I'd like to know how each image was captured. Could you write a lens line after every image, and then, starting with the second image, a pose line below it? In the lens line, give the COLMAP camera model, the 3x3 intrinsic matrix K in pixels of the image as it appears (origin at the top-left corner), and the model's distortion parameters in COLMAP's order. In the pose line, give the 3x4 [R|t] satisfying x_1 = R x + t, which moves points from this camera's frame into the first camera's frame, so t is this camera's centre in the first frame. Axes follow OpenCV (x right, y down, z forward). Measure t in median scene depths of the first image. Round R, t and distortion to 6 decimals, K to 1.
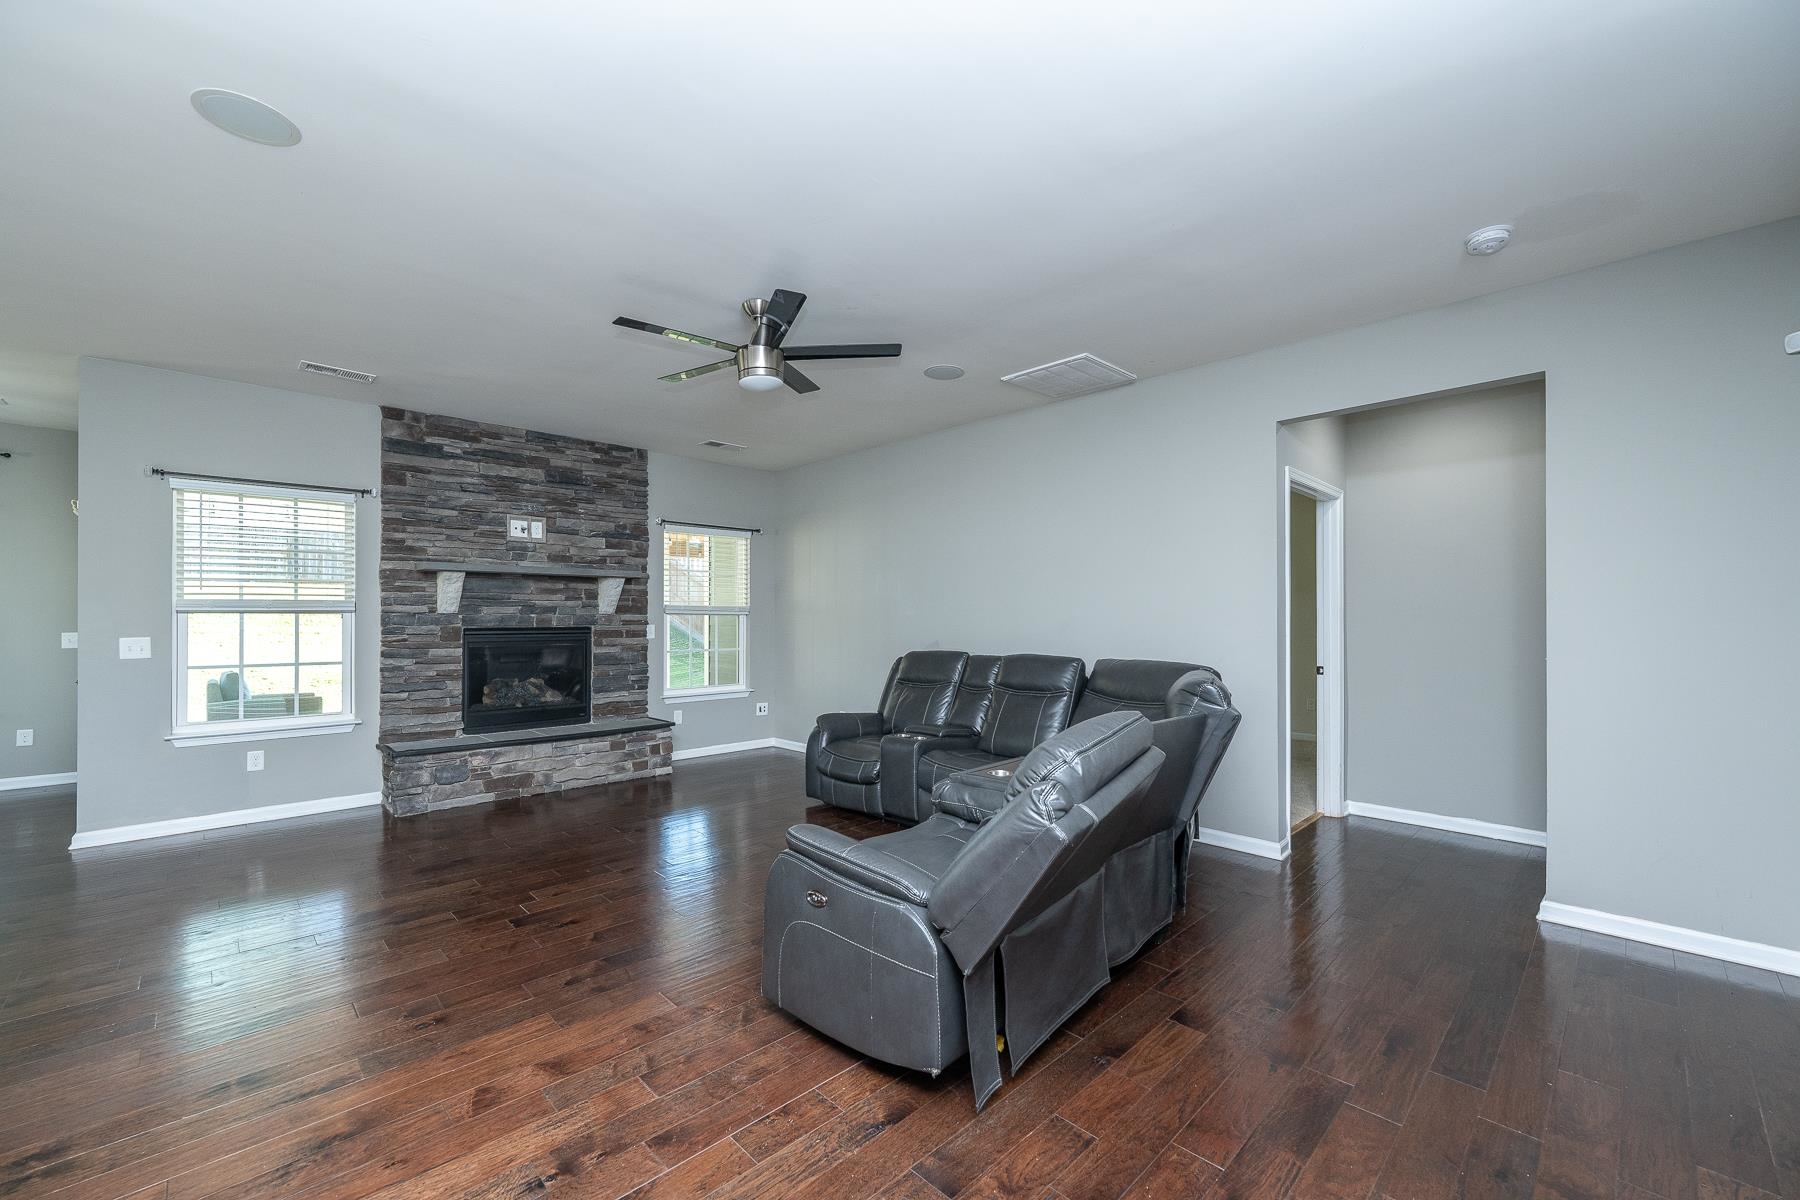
lens RADIAL K [[702.6, 0, 904.7], [0, 702.6, 611.5], [0, 0, 1]] dist [-0.009823, -0.000093]
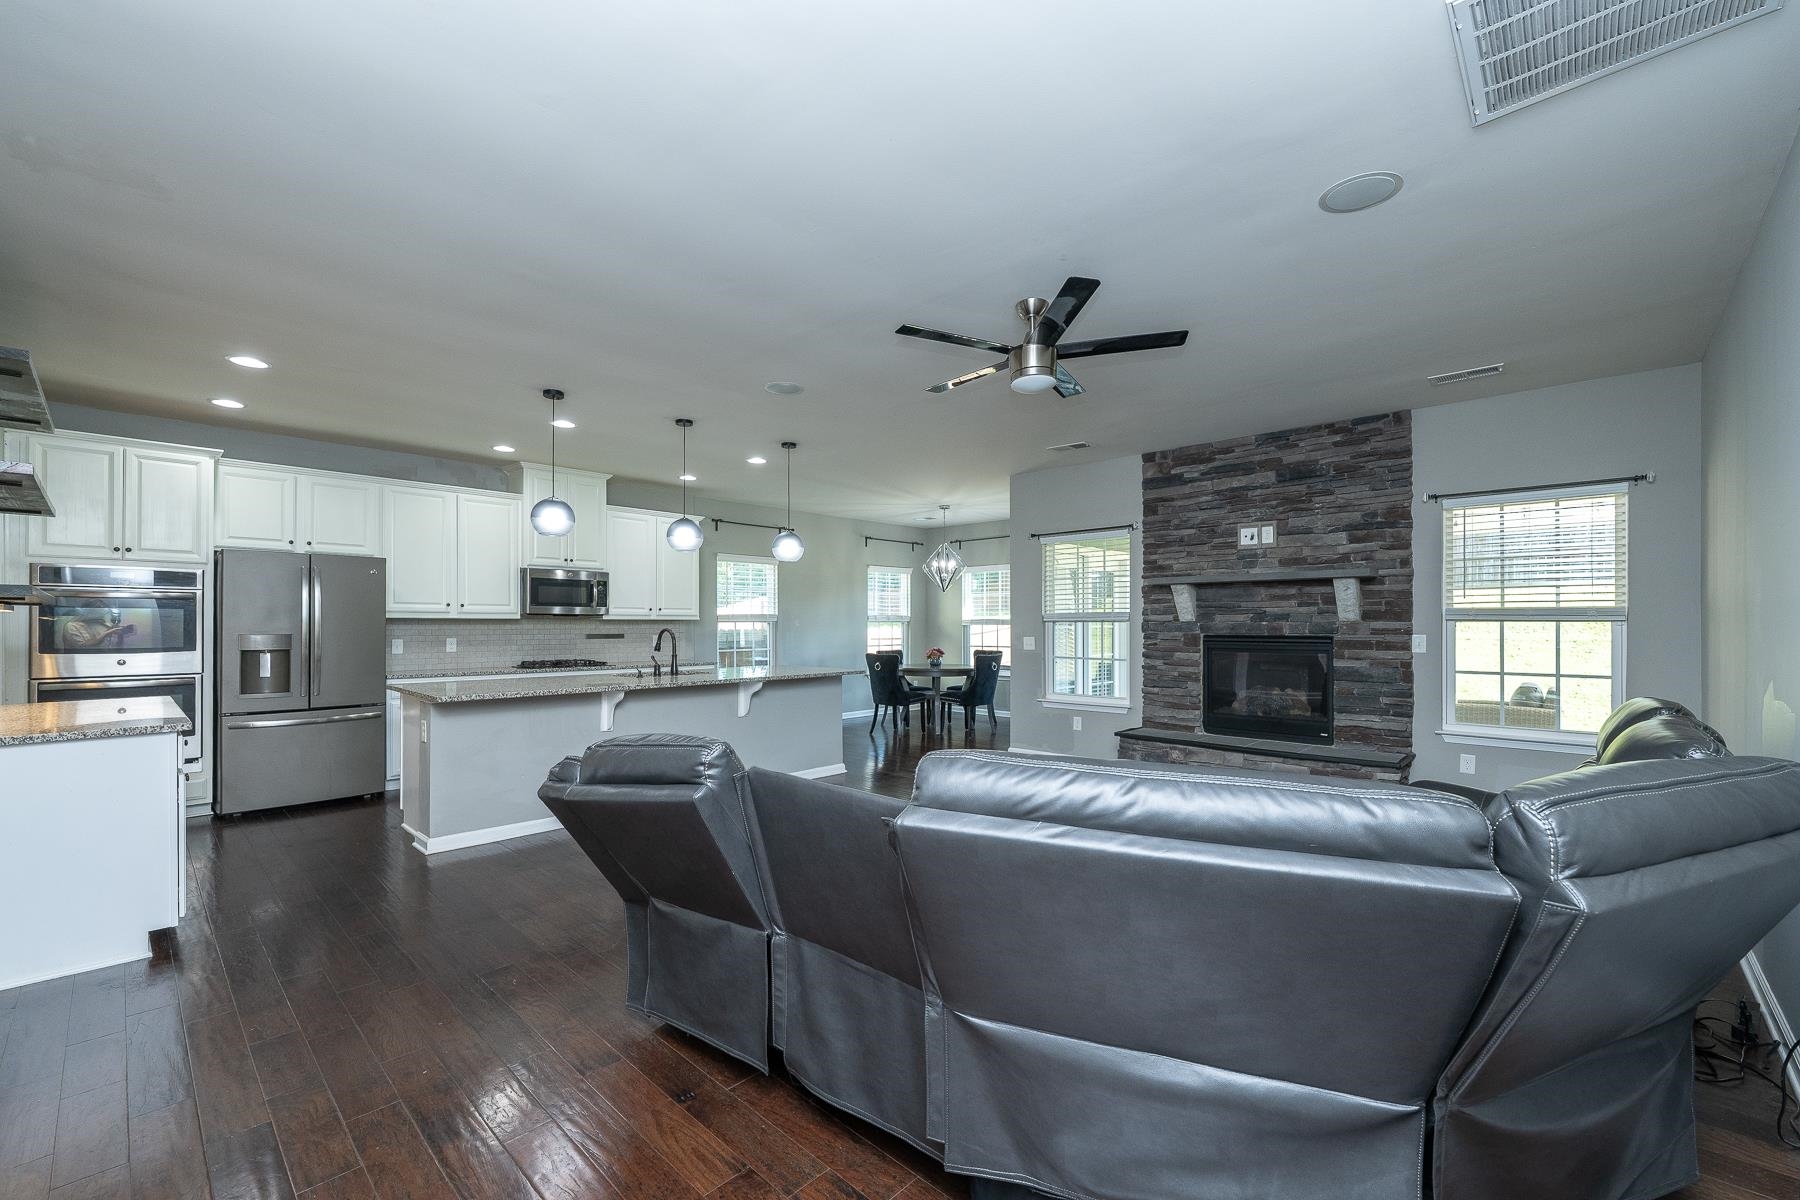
lens RADIAL K [[737.8, 0, 900.7], [0, 737.8, 624.0], [0, 0, 1]] dist [0.000313, 0.001269]
pose [[0.051045, -0.000951, -0.998696, 0.489045], [0.007808, 0.999969, -0.000553, 0.003588], [0.998666, -0.007770, 0.051051, 0.462008]]
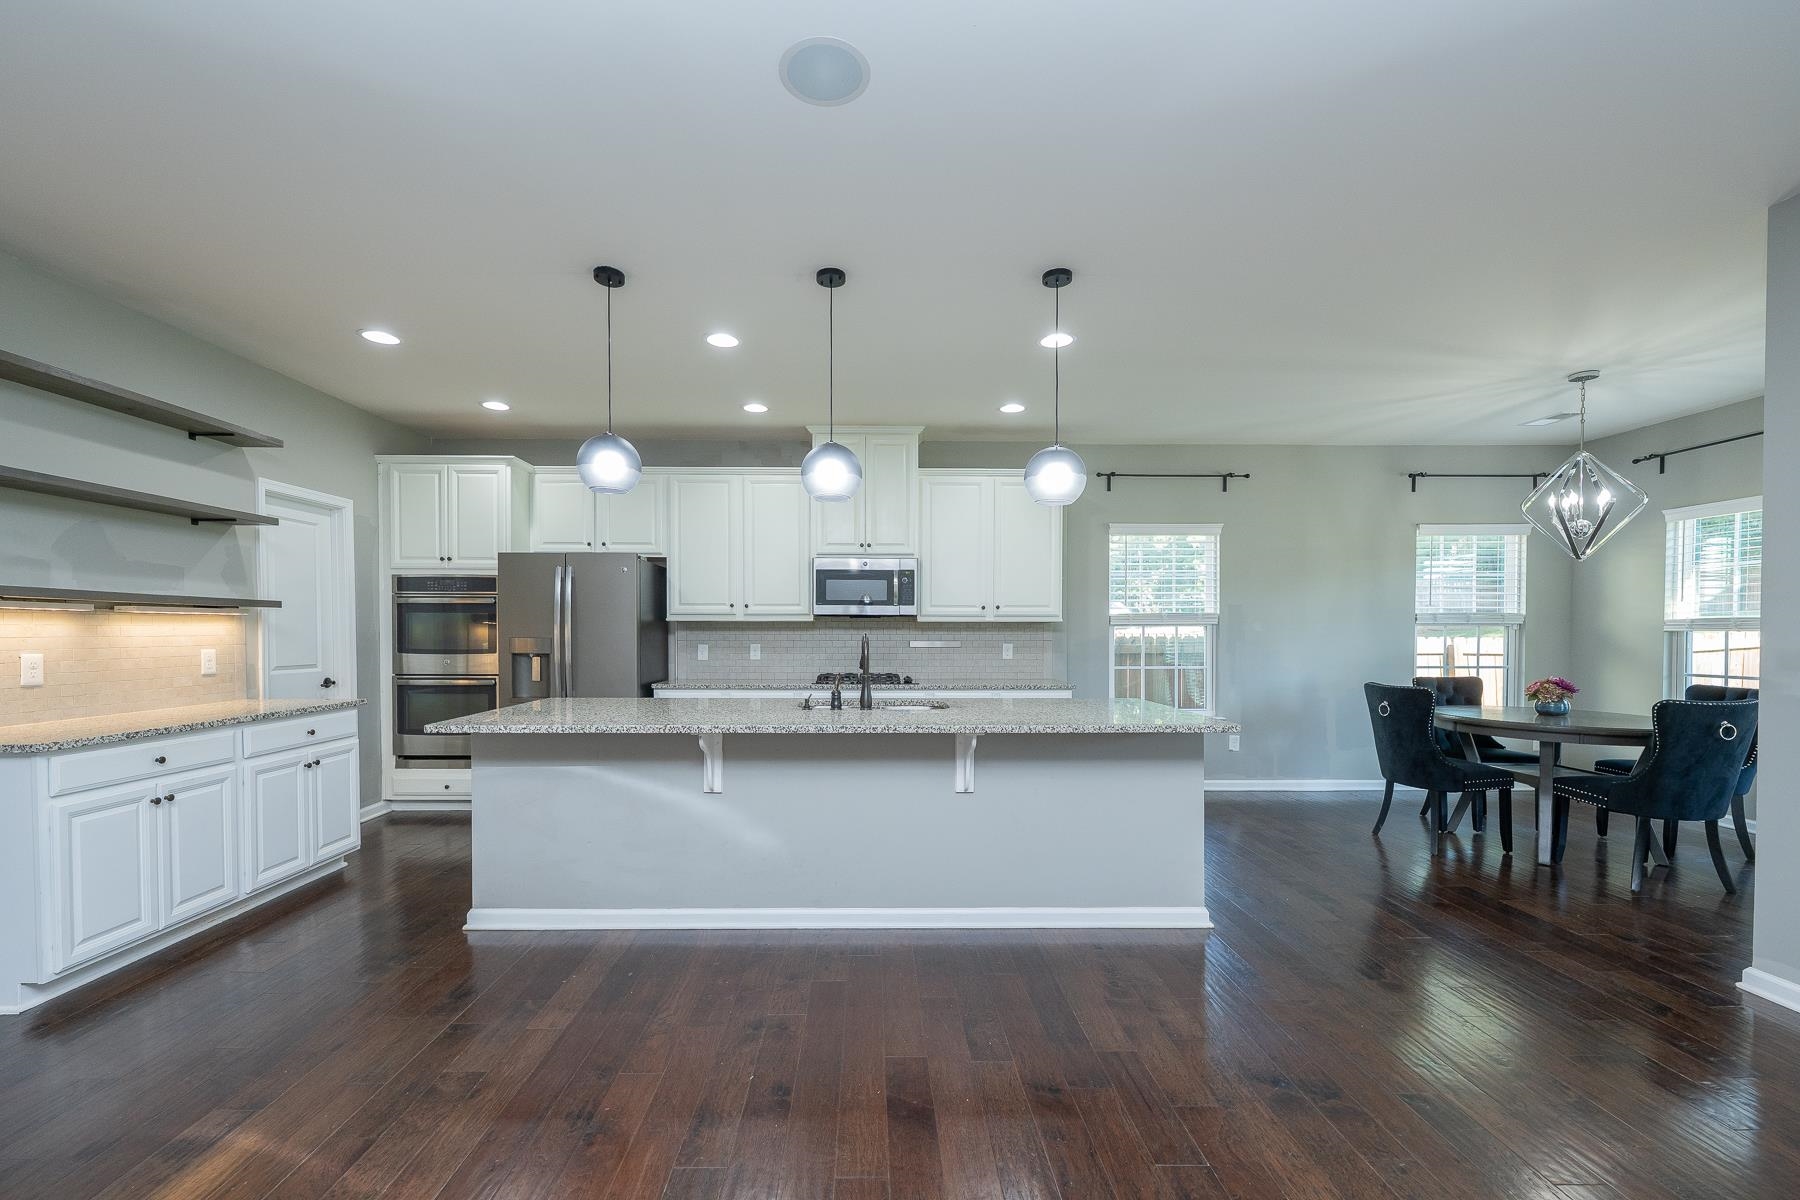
lens RADIAL K [[737.8, 0, 883.2], [0, 737.8, 642.3], [0, 0, 1]] dist [0.000313, 0.001269]
pose [[-0.682017, 0.010210, -0.731265, -0.115460], [0.003788, 0.999938, 0.010428, 0.007631], [0.731326, 0.004342, -0.682014, 0.647589]]
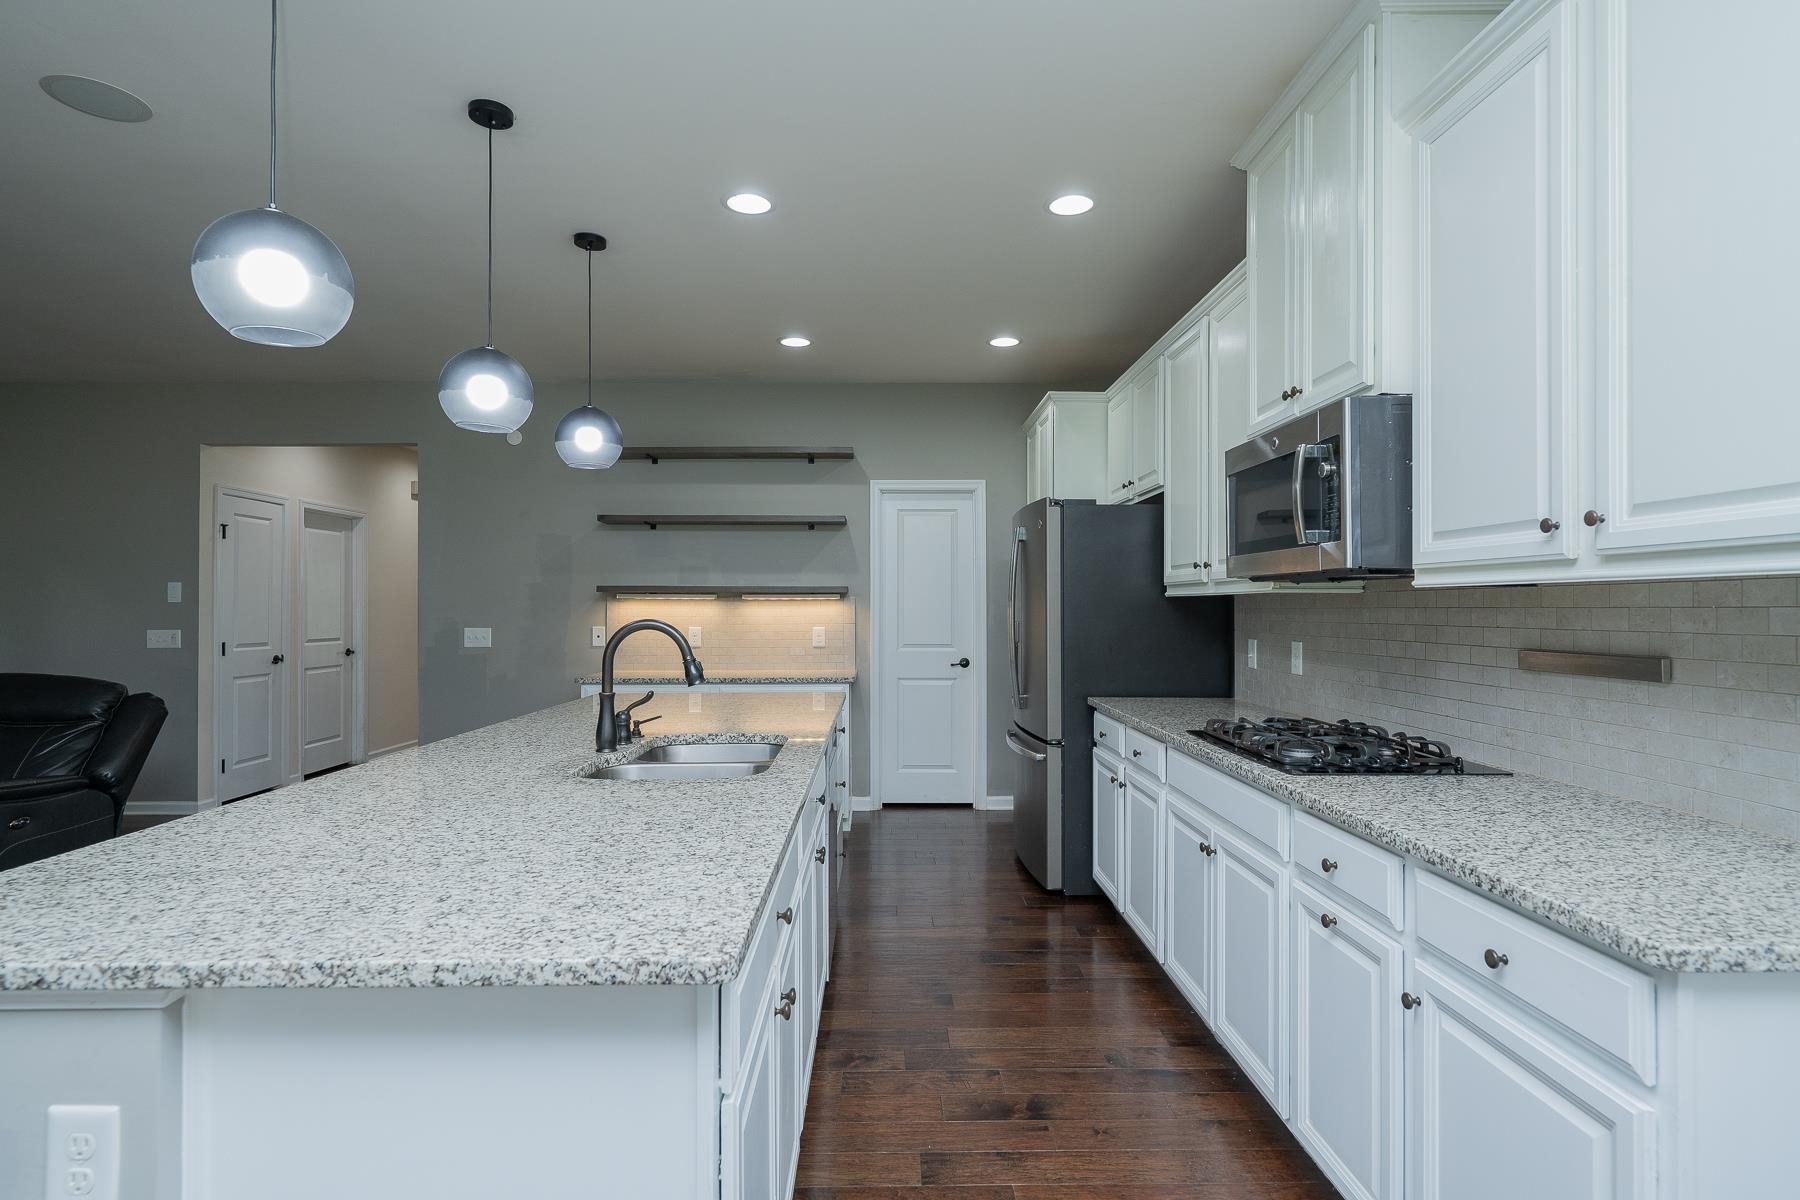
lens RADIAL K [[918.7, 0, 891.7], [0, 918.7, 601.7], [0, 0, 1]] dist [-0.000265, -0.000380]
pose [[-0.722994, 0.004631, 0.690838, -1.012460], [-0.004782, 0.999920, -0.011707, 0.001212], [-0.690837, -0.011768, -0.722914, 0.434049]]
